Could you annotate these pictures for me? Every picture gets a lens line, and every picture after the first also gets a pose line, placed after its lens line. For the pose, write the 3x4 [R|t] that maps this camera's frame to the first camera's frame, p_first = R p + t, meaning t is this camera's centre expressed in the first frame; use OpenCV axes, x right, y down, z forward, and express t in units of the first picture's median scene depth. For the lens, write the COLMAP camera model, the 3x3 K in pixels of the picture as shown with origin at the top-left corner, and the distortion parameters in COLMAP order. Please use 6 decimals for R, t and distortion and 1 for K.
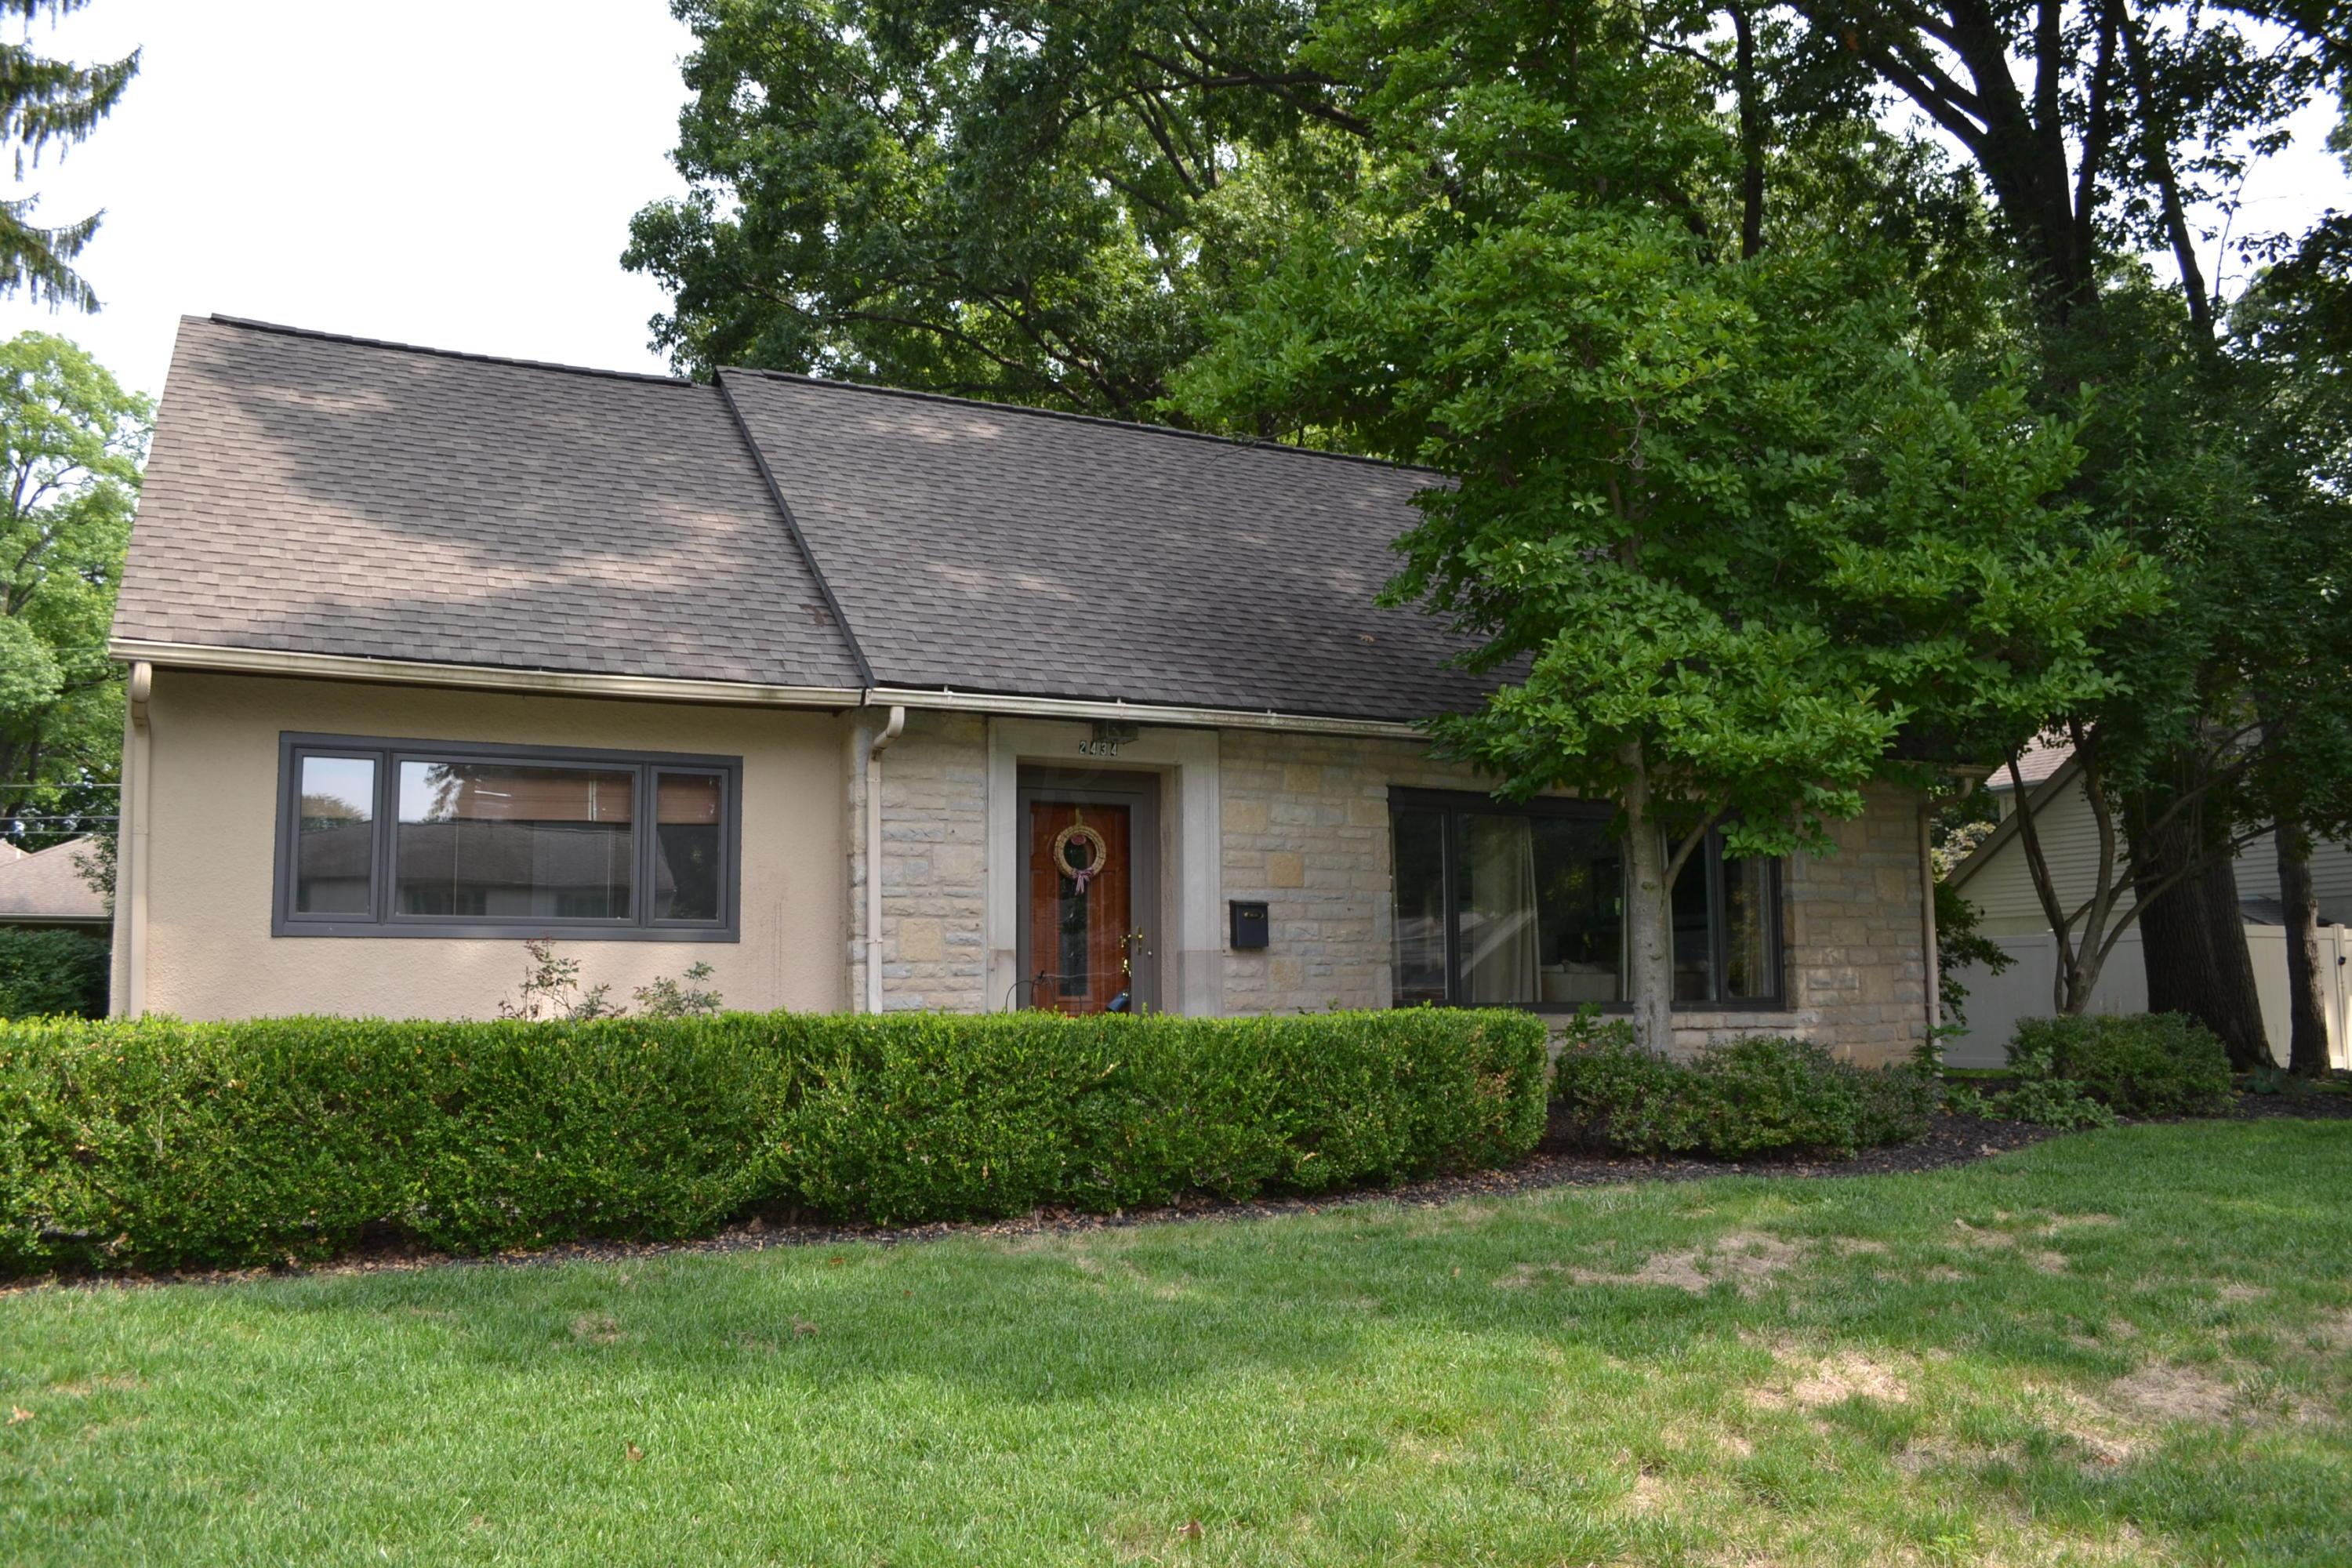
lens RADIAL K [[1808.3, 0, 1176.0], [0, 1808.3, 784.0], [0, 0, 1]] dist [-0.073514, 0.004990]
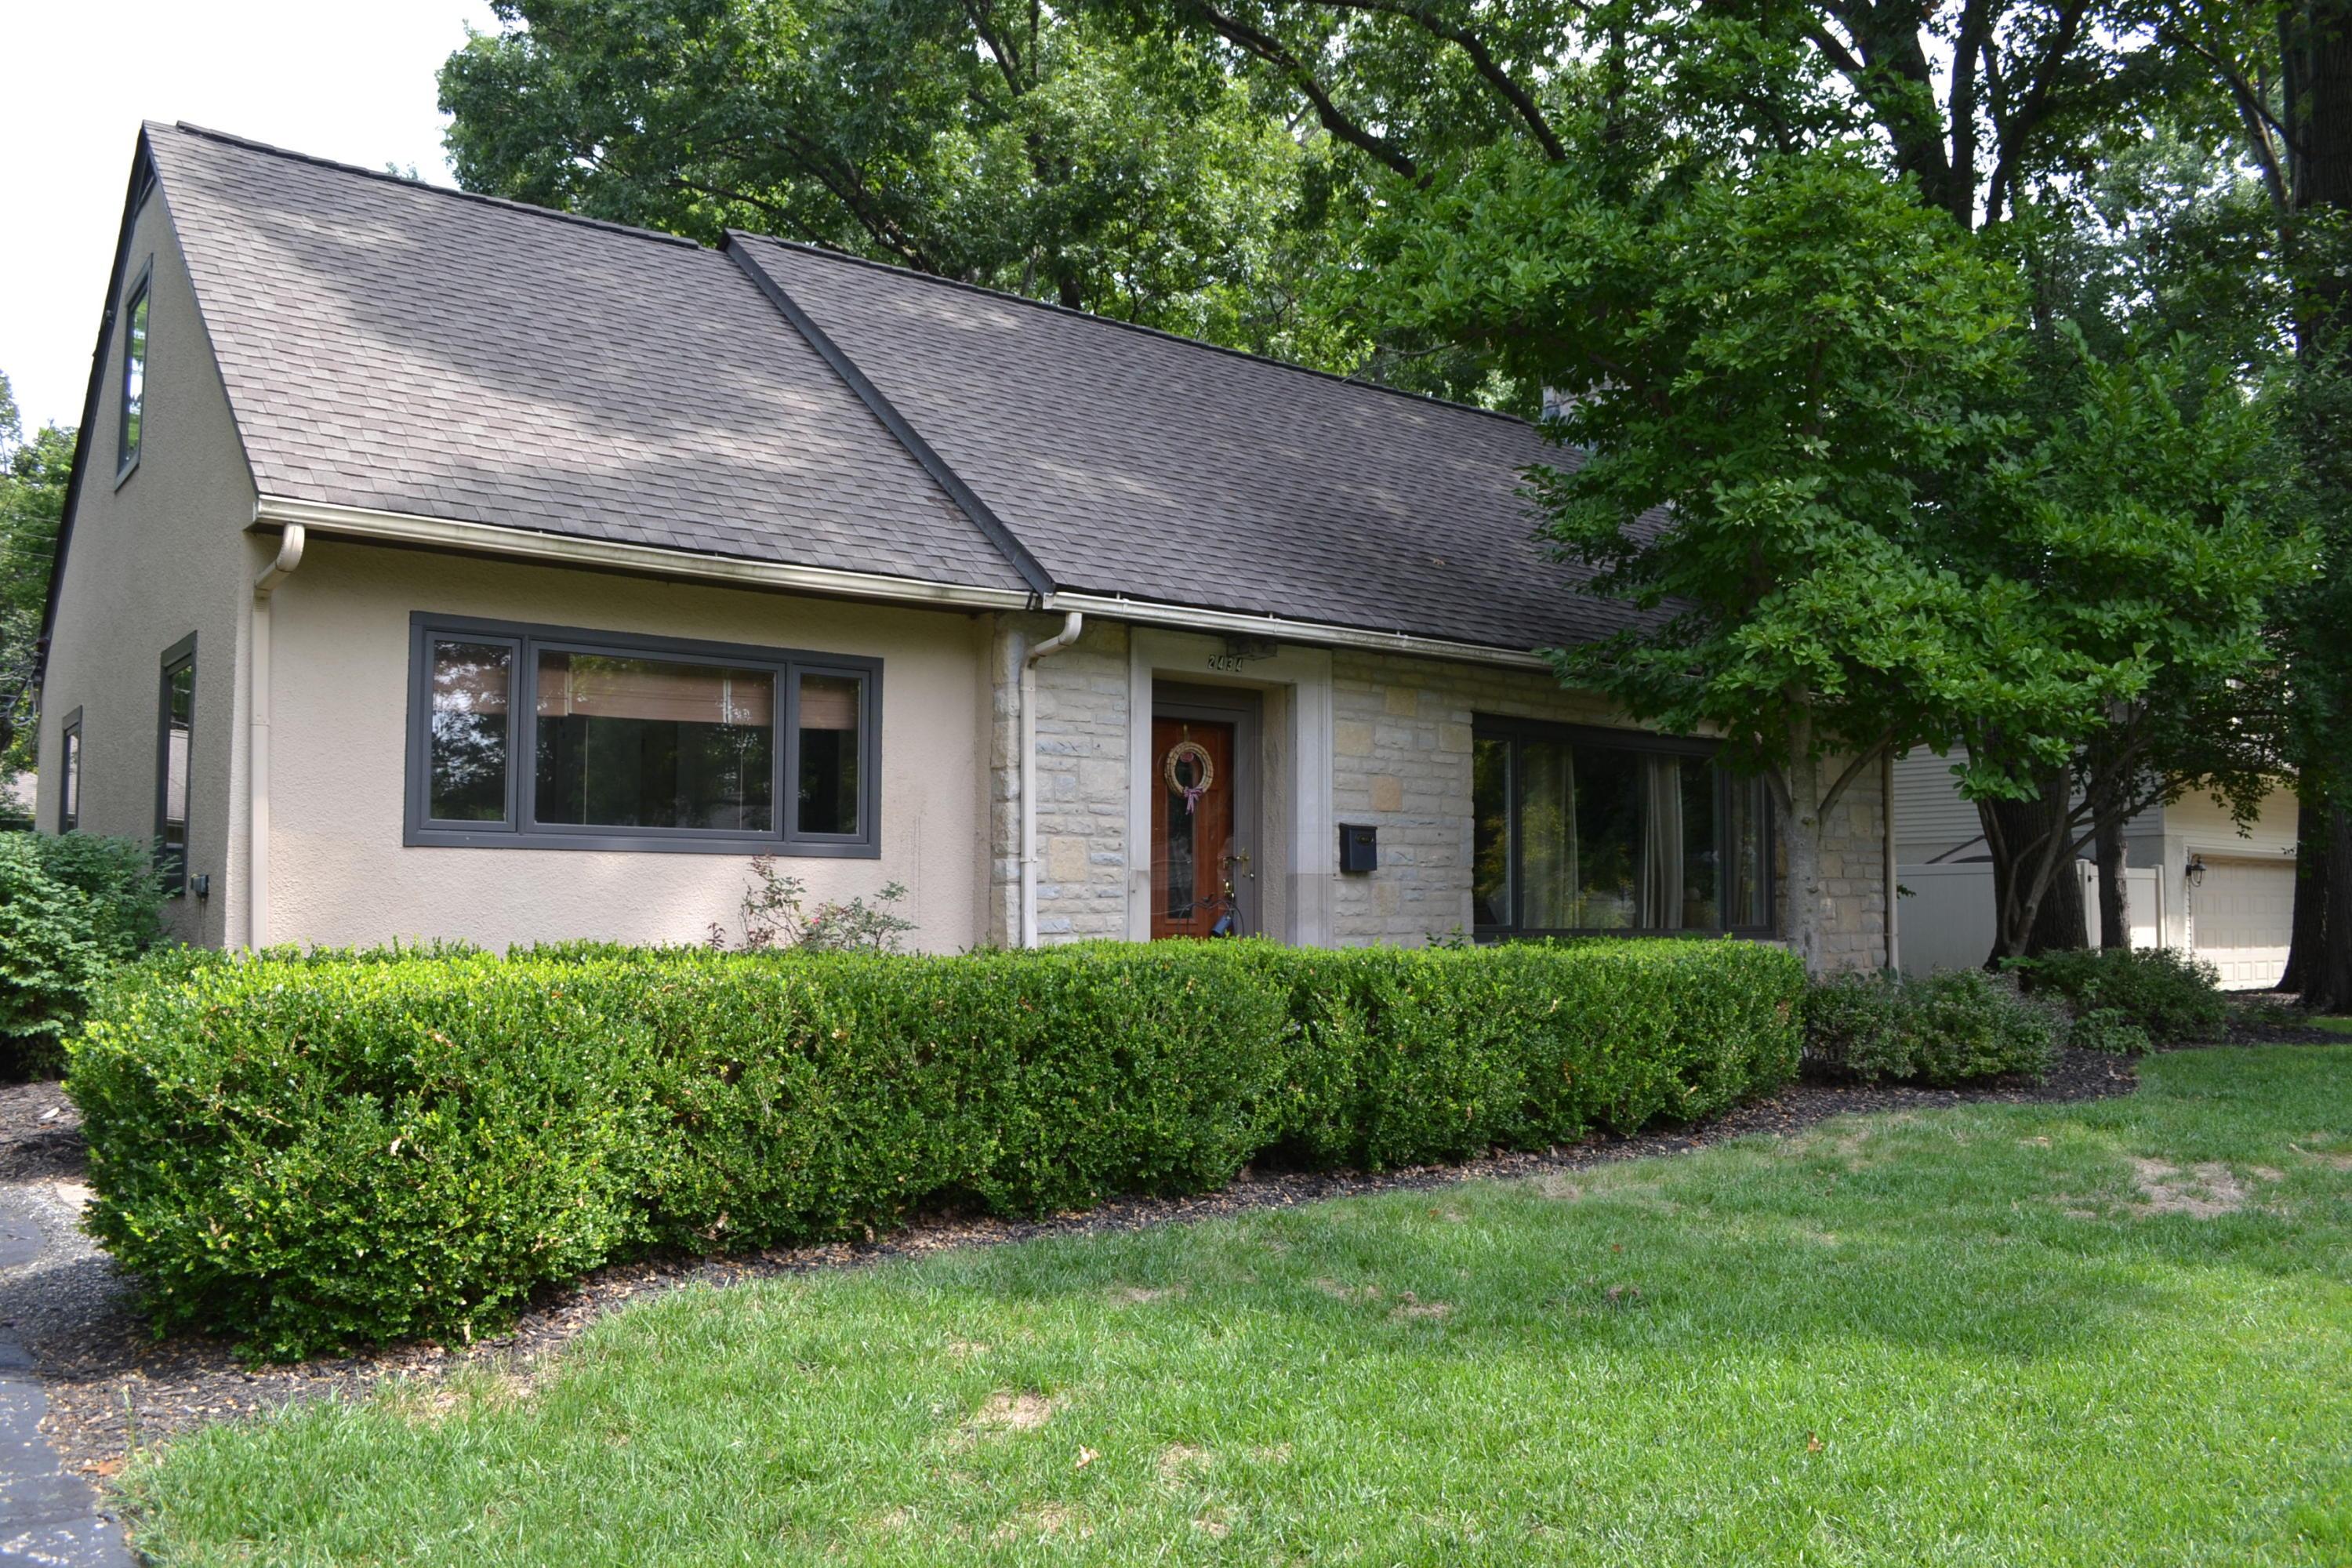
lens RADIAL K [[1808.3, 0, 1176.0], [0, 1808.3, 784.0], [0, 0, 1]] dist [-0.073514, 0.004990]
pose [[0.981147, 0.026759, 0.191401, -0.273333], [-0.036203, 0.998285, 0.046012, 0.001055], [-0.189842, -0.052074, 0.980433, 0.059037]]
